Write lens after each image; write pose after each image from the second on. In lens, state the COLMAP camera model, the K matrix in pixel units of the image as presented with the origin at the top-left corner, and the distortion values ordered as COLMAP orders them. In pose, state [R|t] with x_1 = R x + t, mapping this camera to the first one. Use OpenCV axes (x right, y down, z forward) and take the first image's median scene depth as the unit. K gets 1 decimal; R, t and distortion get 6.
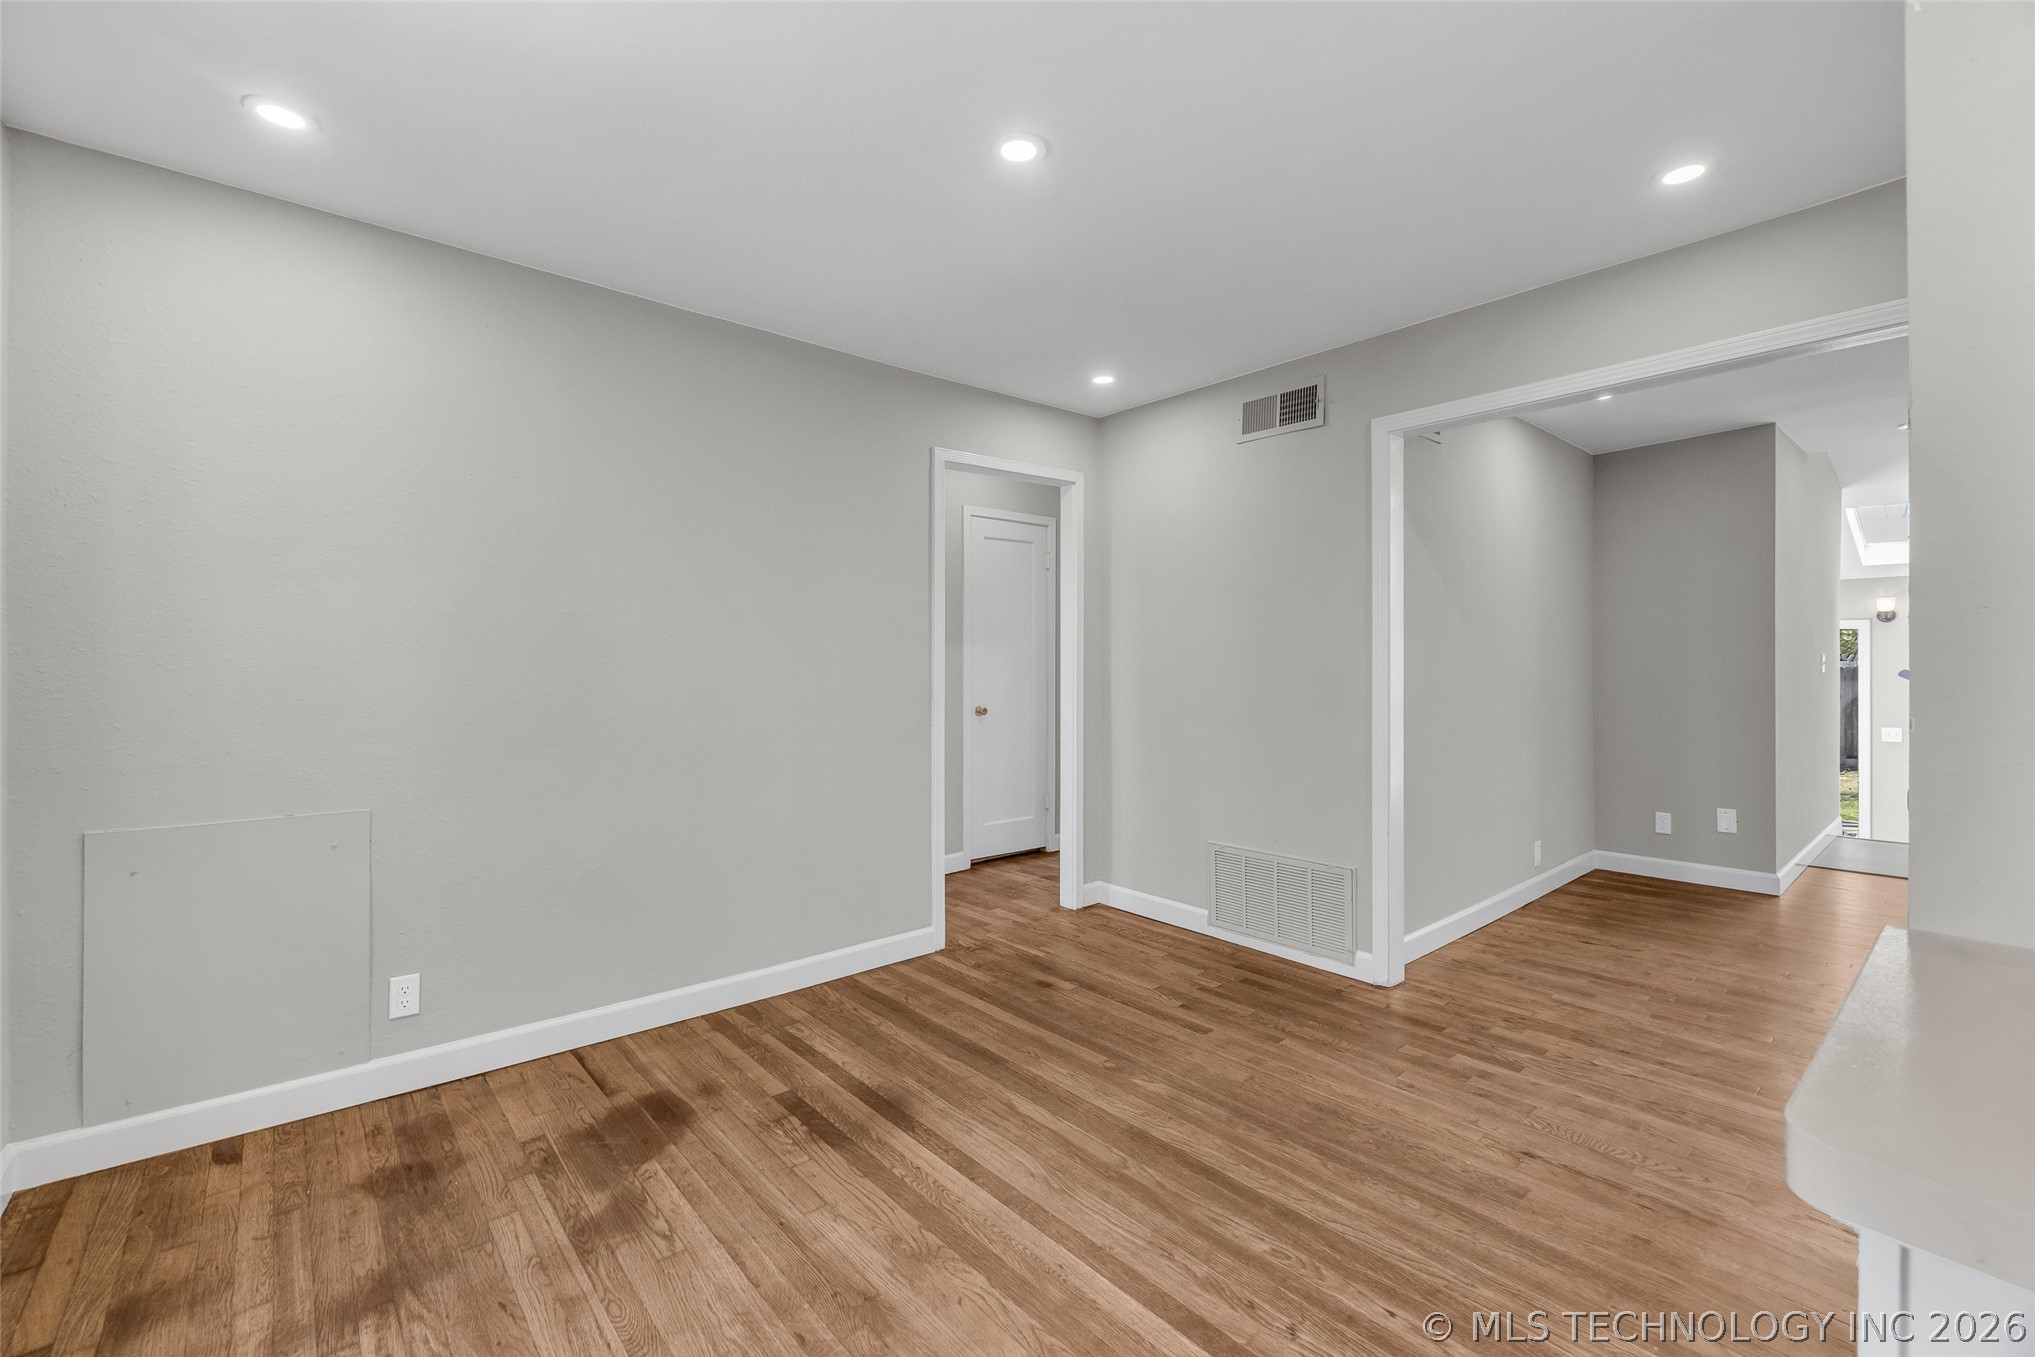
lens RADIAL K [[858.0, 0, 1026.0], [0, 858.0, 669.0], [0, 0, 1]] dist [-0.000373, -0.000582]
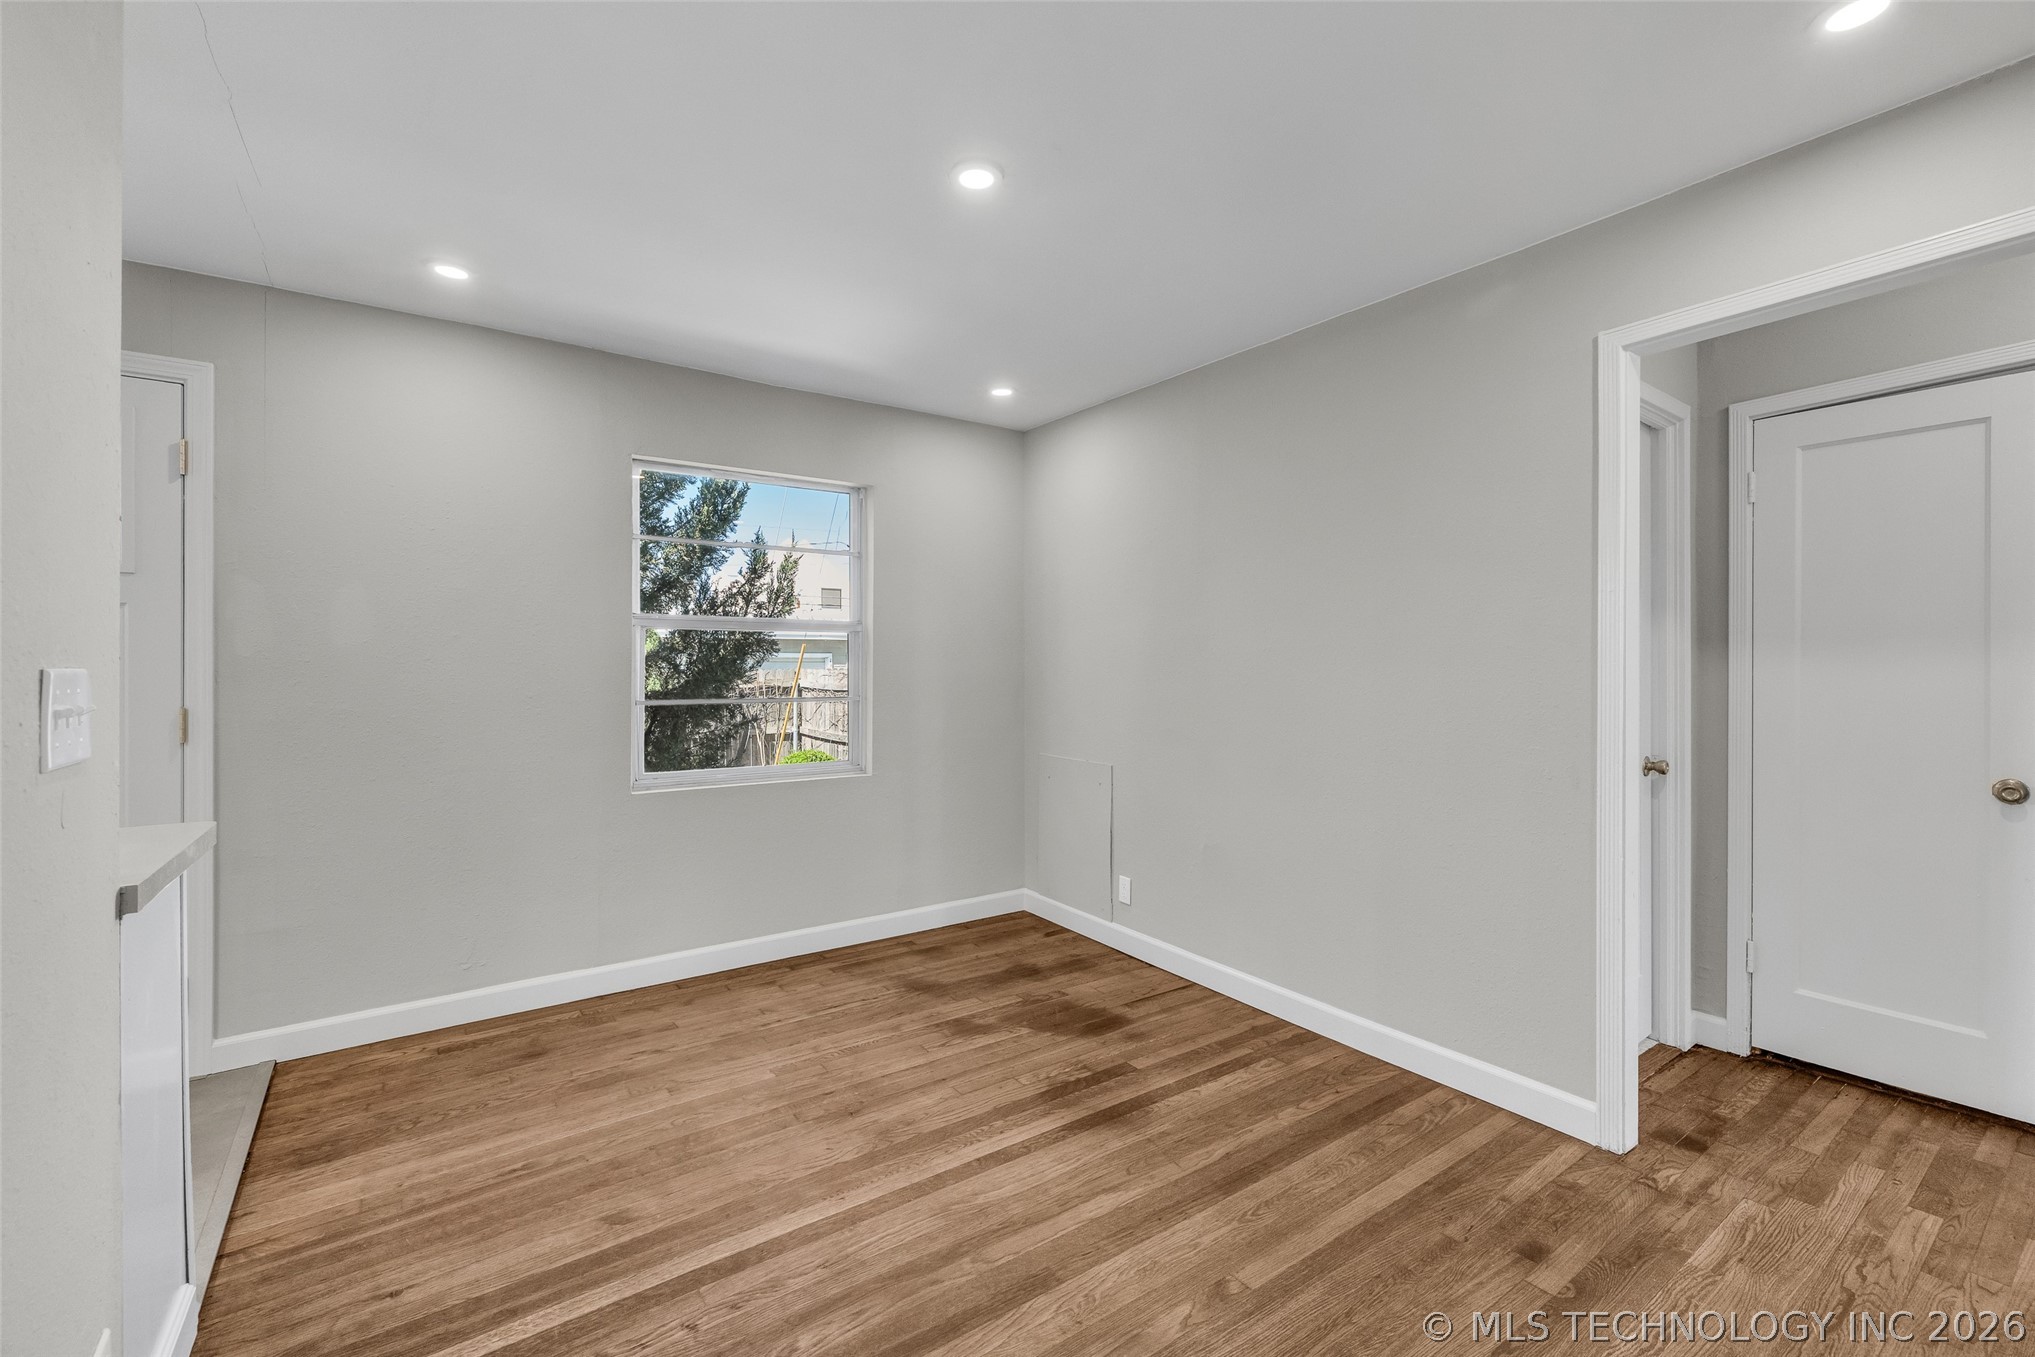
lens RADIAL K [[858.0, 0, 999.6], [0, 858.0, 669.7], [0, 0, 1]] dist [-0.000373, -0.000582]
pose [[-0.111461, 0.008598, -0.993732, 0.902866], [-0.010634, 0.999895, 0.009844, -0.028640], [0.993712, 0.011665, -0.111358, 1.029556]]
